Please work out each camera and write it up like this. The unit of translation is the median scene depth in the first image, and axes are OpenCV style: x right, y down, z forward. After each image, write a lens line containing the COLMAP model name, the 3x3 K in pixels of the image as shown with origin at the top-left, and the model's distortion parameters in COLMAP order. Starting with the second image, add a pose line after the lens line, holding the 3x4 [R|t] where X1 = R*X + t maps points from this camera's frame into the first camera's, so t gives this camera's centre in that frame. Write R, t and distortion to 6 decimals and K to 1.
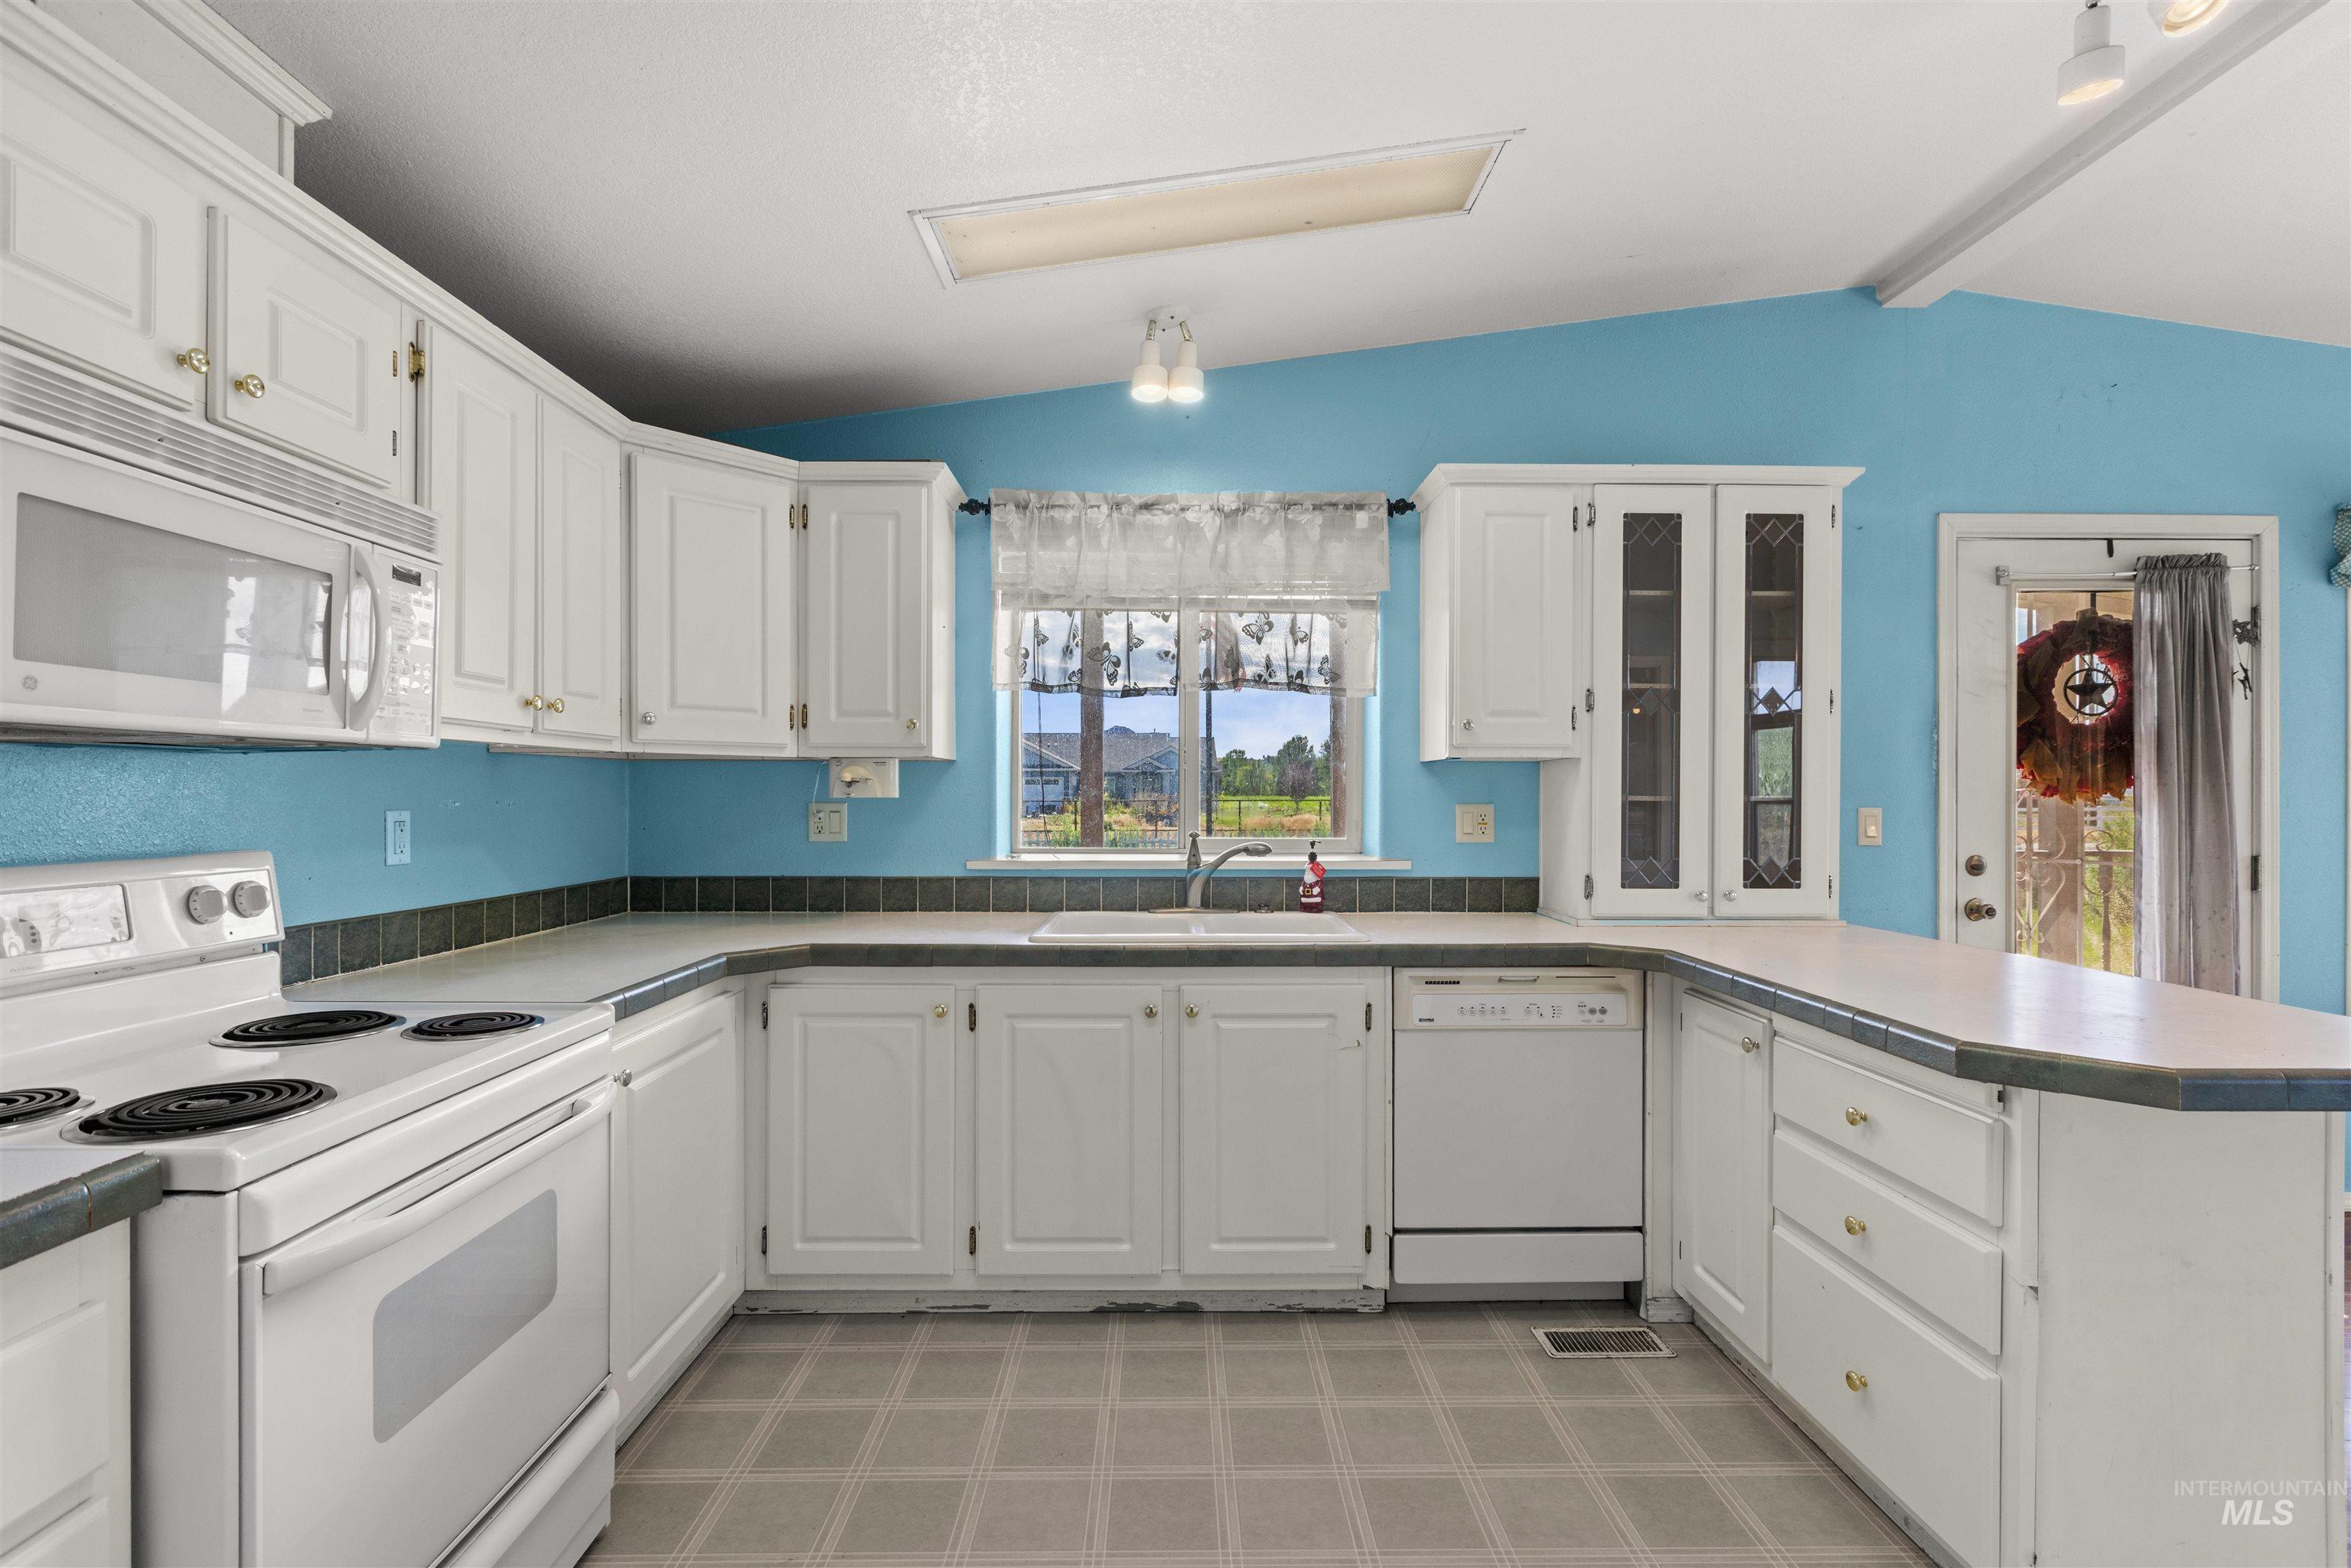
lens RADIAL K [[1086.6, 0, 1163.5], [0, 1086.6, 797.1], [0, 0, 1]] dist [-0.001357, -0.000494]
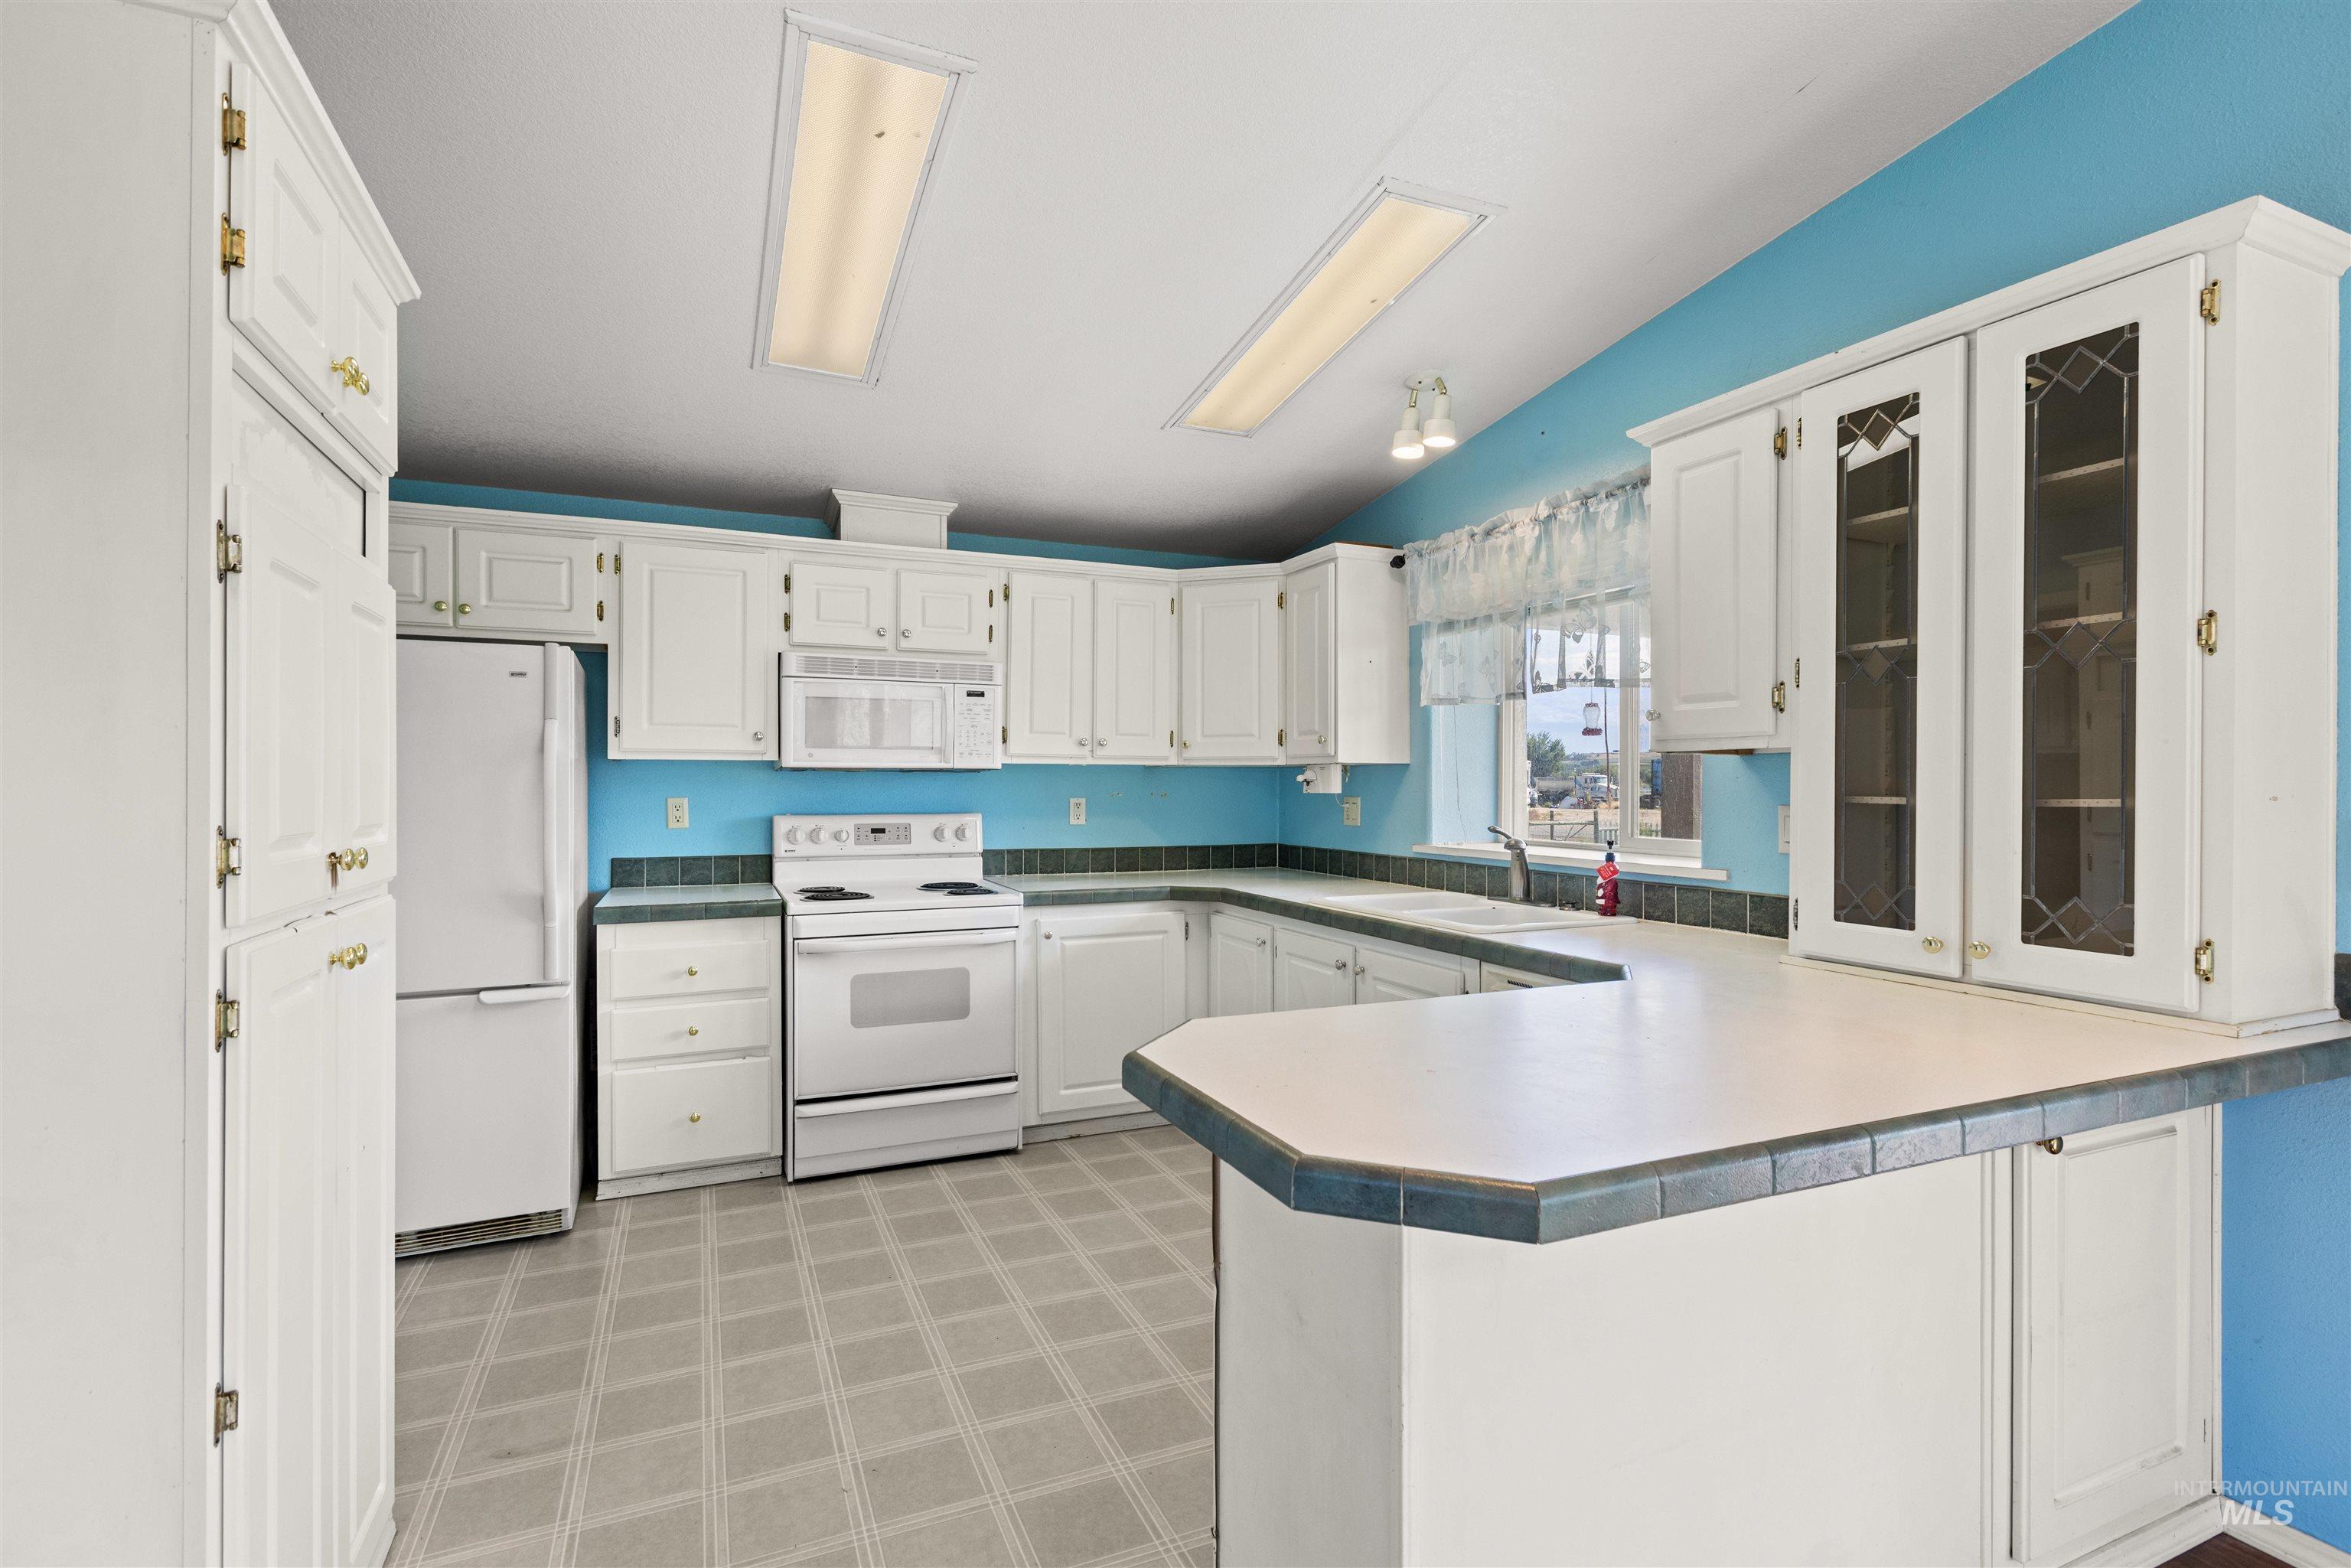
lens RADIAL K [[1066.2, 0, 1182.3], [0, 1066.2, 780.7], [0, 0, 1]] dist [0.001334, 0.000758]
pose [[0.403526, -0.004908, -0.914955, 0.911726], [-0.005196, 0.999957, -0.007656, -0.004110], [0.914953, 0.007844, 0.403483, 0.294406]]
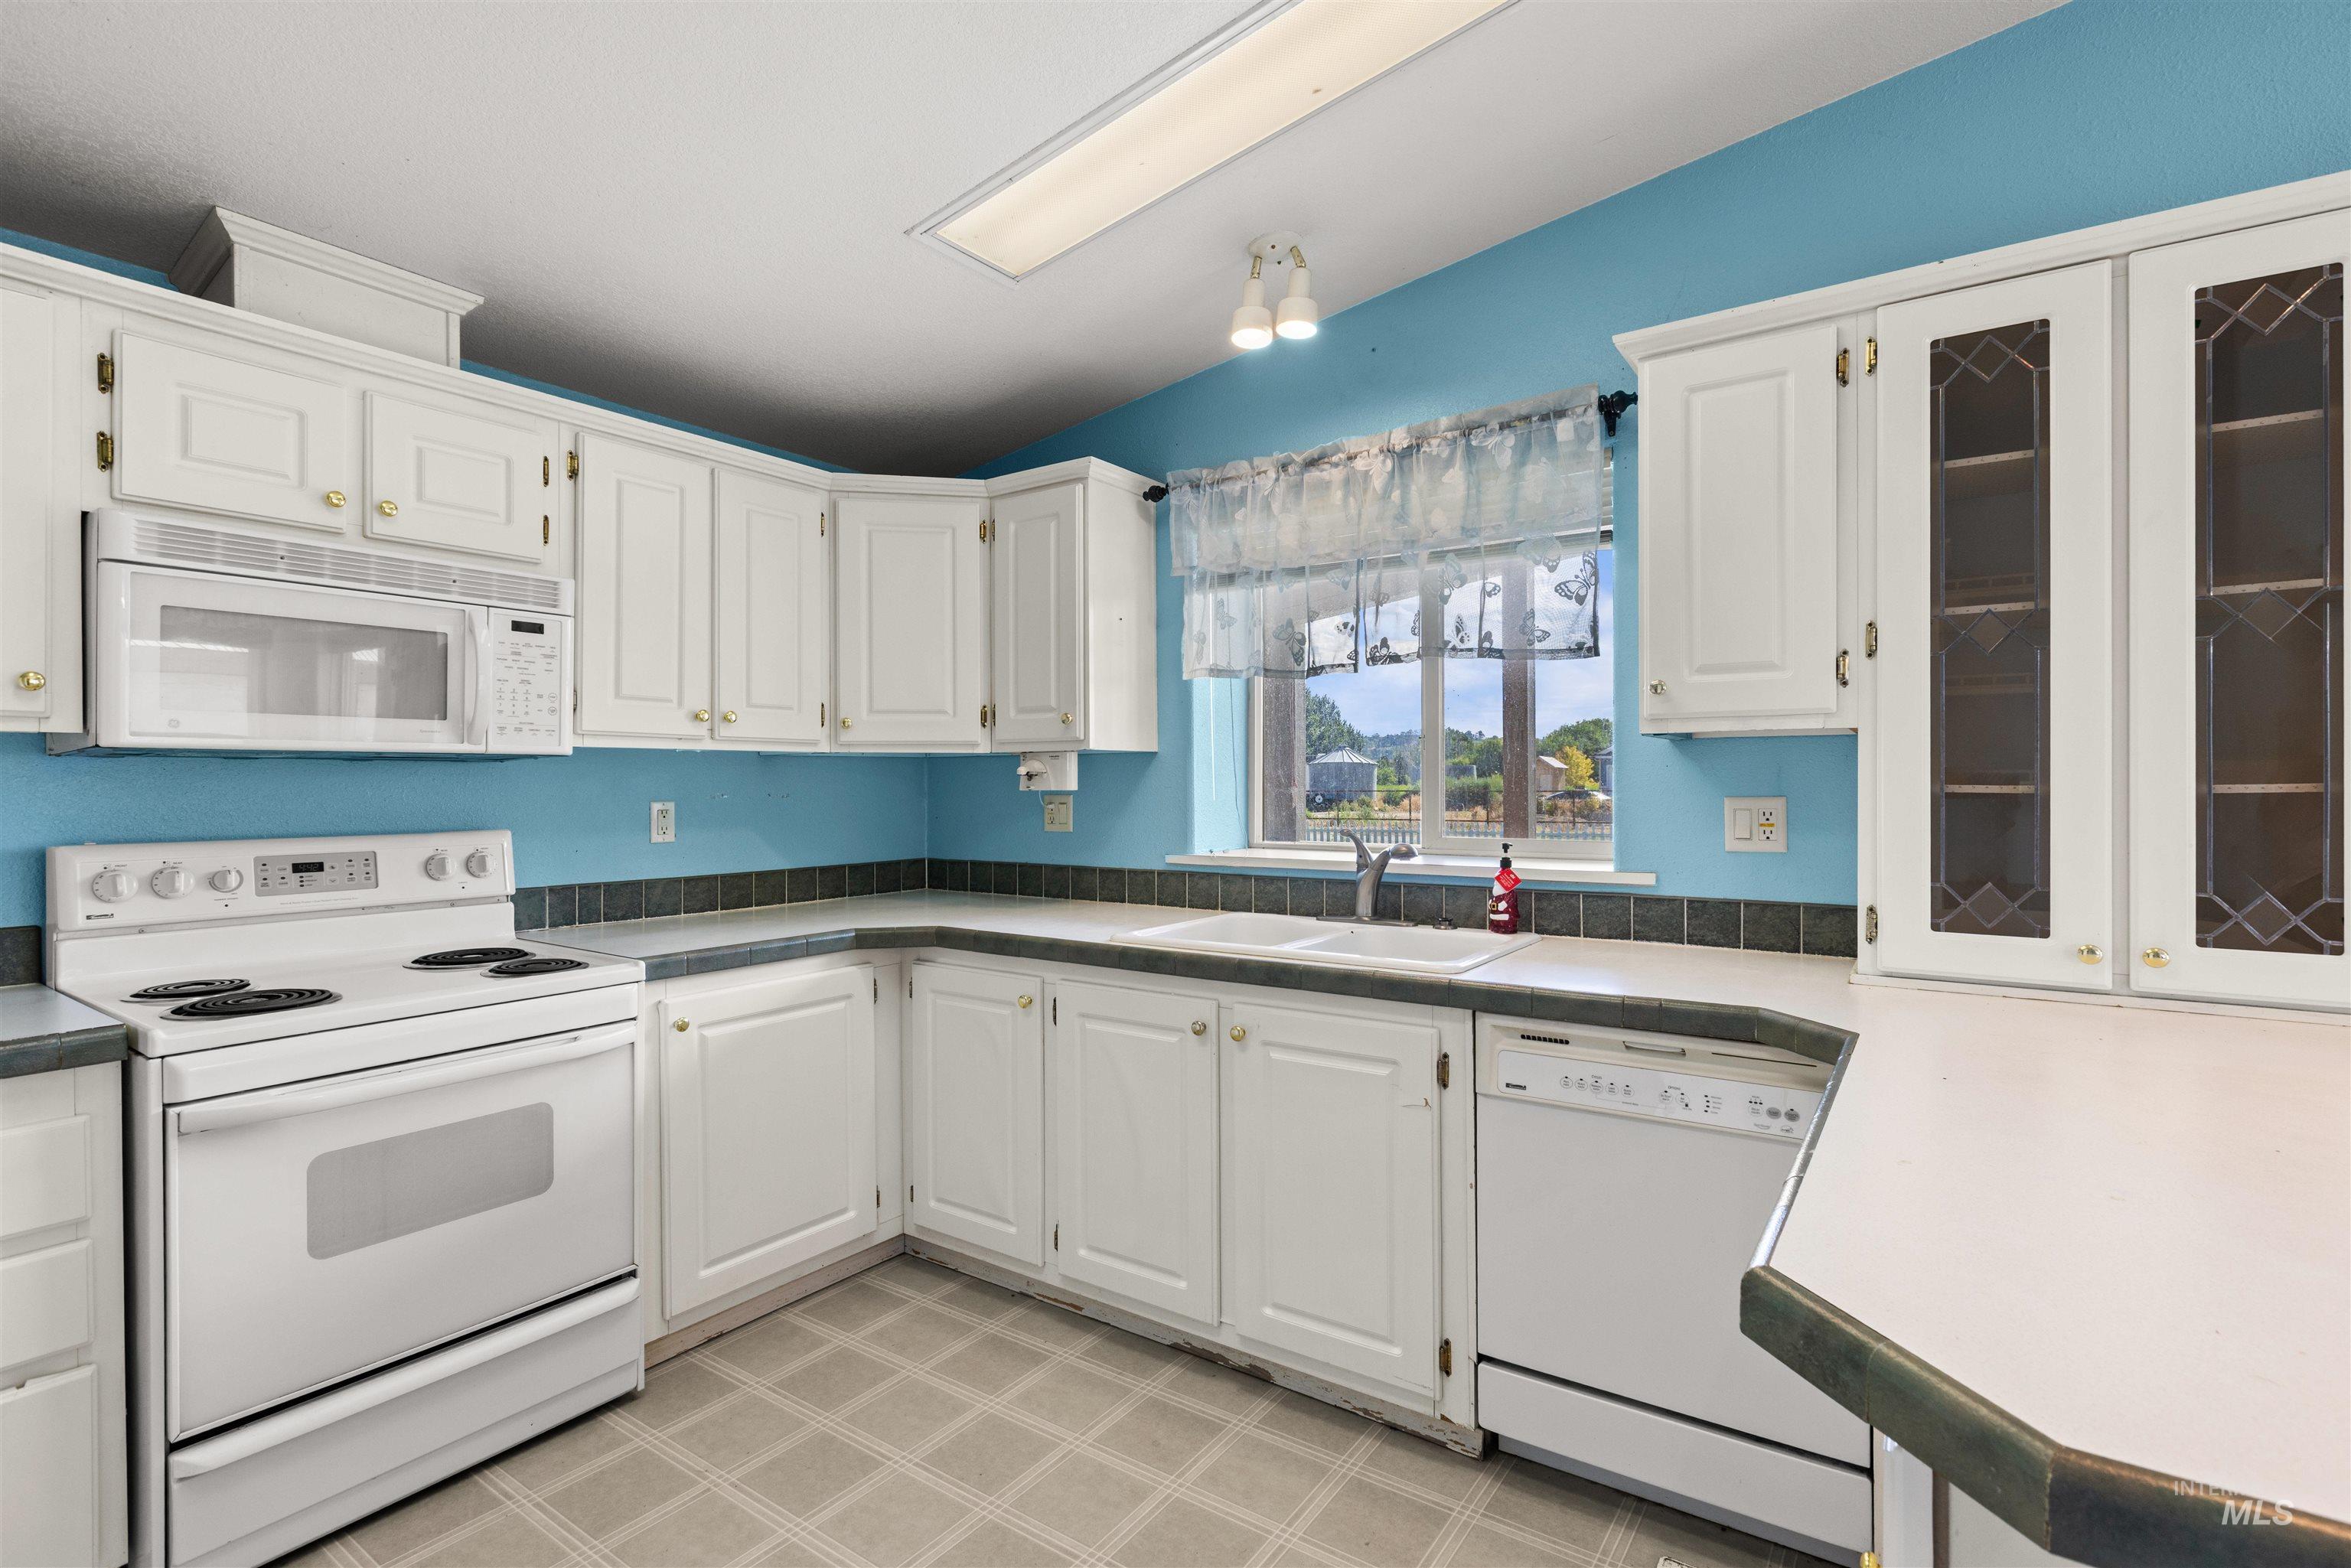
lens RADIAL K [[1082.5, 0, 1157.9], [0, 1082.5, 779.1], [0, 0, 1]] dist [-0.000036, 0.000117]
pose [[0.811685, -0.008065, -0.584040, 0.424926], [0.004010, 0.999958, -0.008236, -0.001271], [0.584082, 0.004343, 0.811683, 0.221013]]
